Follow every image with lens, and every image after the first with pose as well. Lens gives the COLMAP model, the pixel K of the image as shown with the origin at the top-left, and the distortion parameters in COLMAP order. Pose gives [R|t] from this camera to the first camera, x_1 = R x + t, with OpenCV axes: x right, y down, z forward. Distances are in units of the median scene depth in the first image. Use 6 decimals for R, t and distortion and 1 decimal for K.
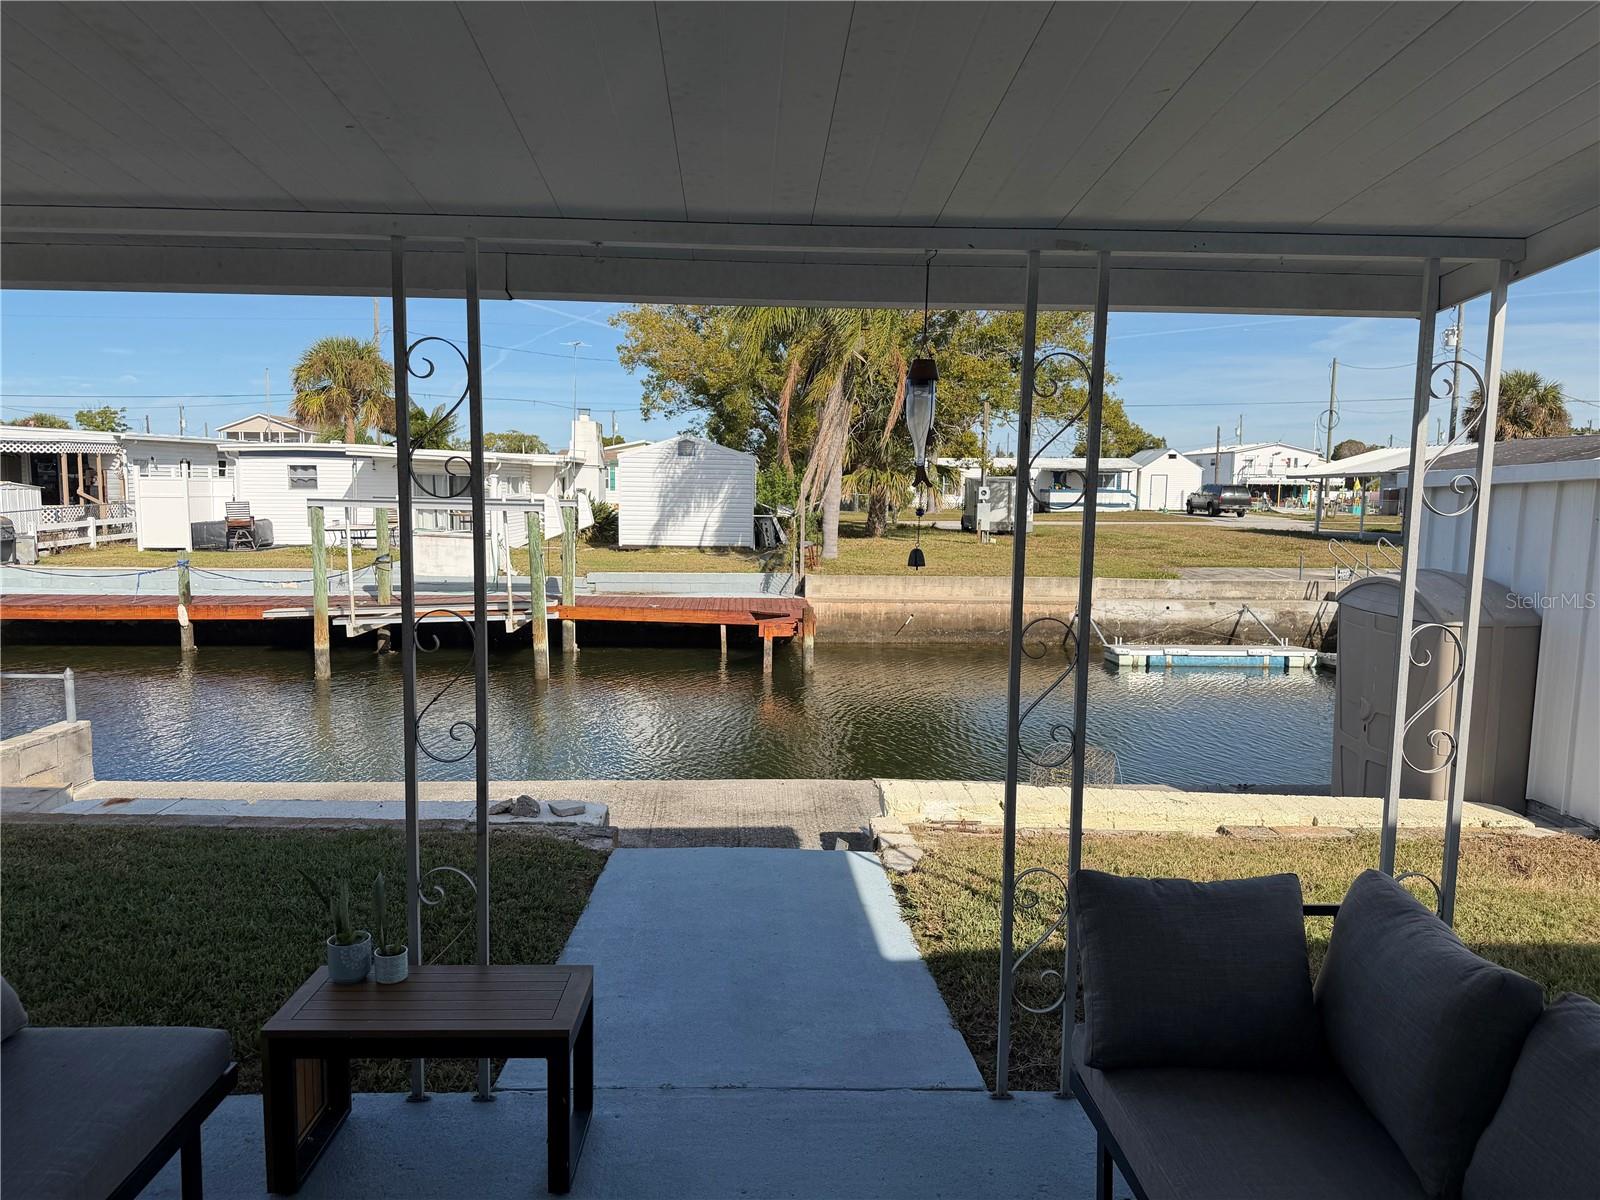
lens RADIAL K [[1104.7, 0, 800.0], [0, 1104.7, 600.0], [0, 0, 1]] dist [0.093338, -0.000278]
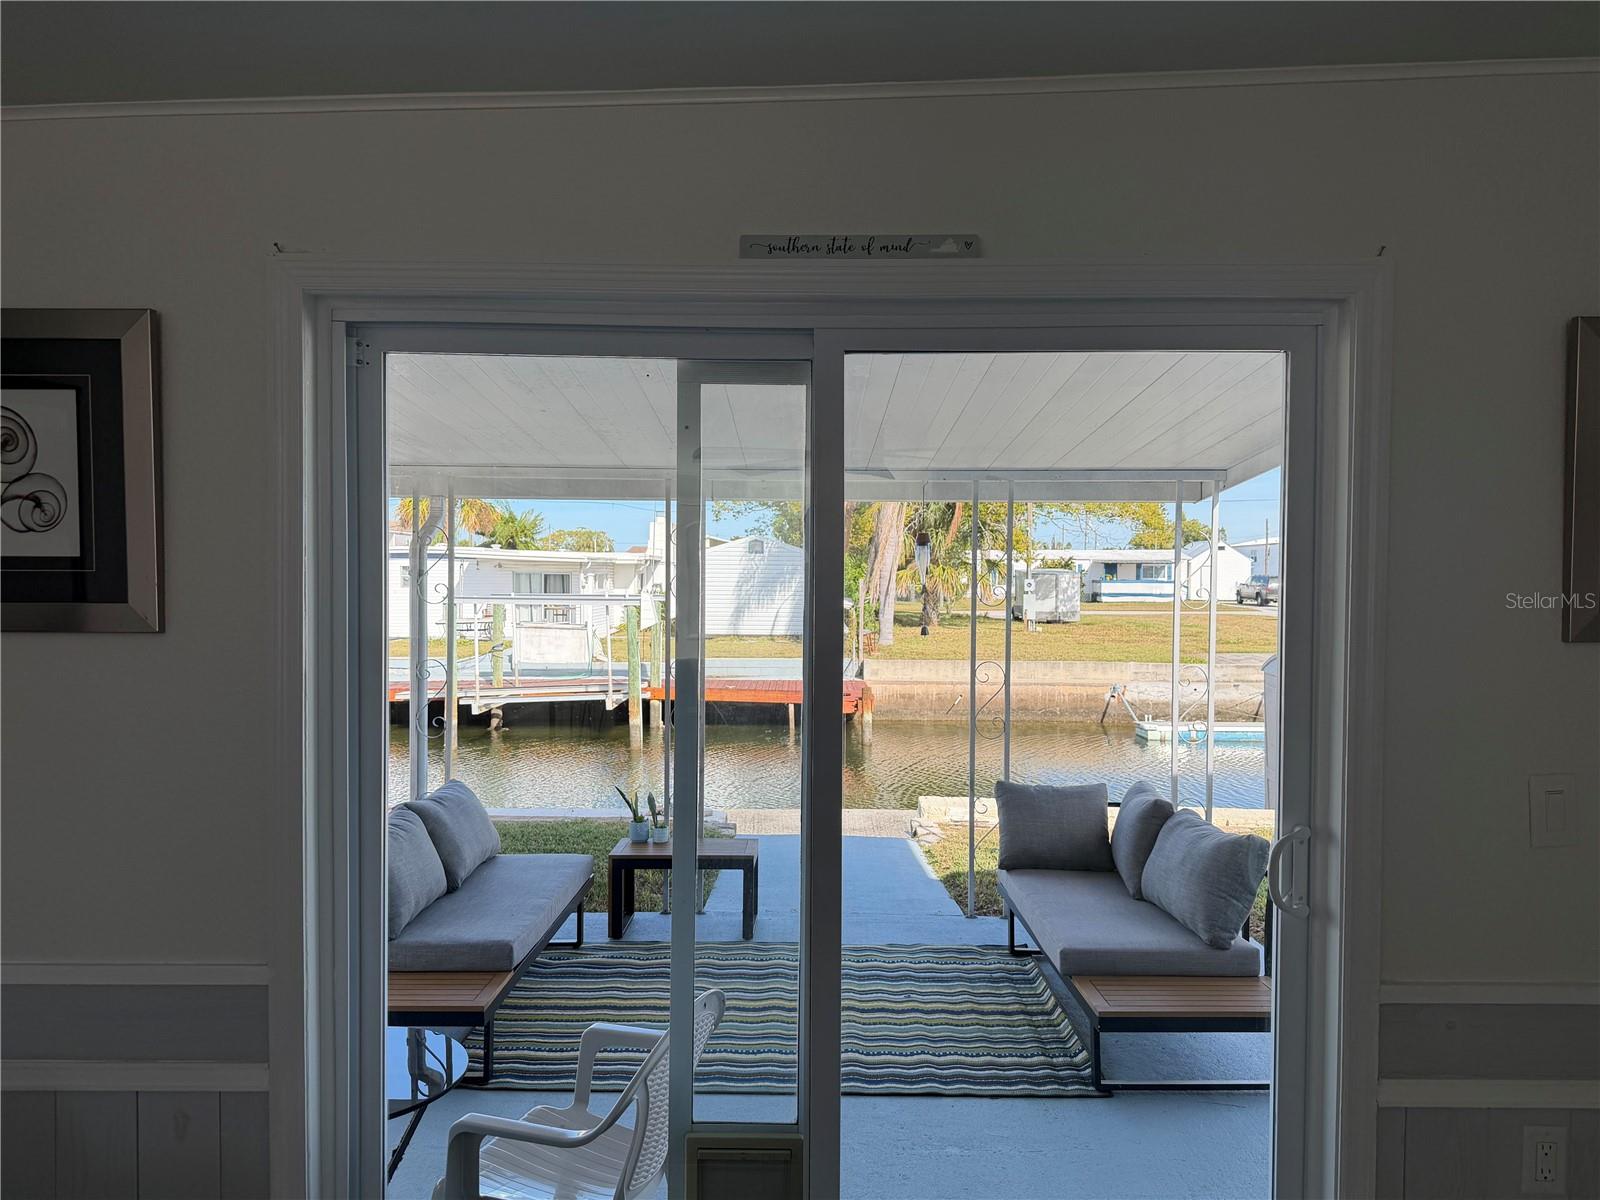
lens RADIAL K [[1136.9, 0, 800.0], [0, 1136.9, 600.0], [0, 0, 1]] dist [0.252057, 0.000093]
pose [[0.998664, -0.006978, -0.051206, -0.000529], [0.002779, 0.996659, -0.081625, 0.011633], [0.051604, 0.081374, 0.995347, -0.165203]]
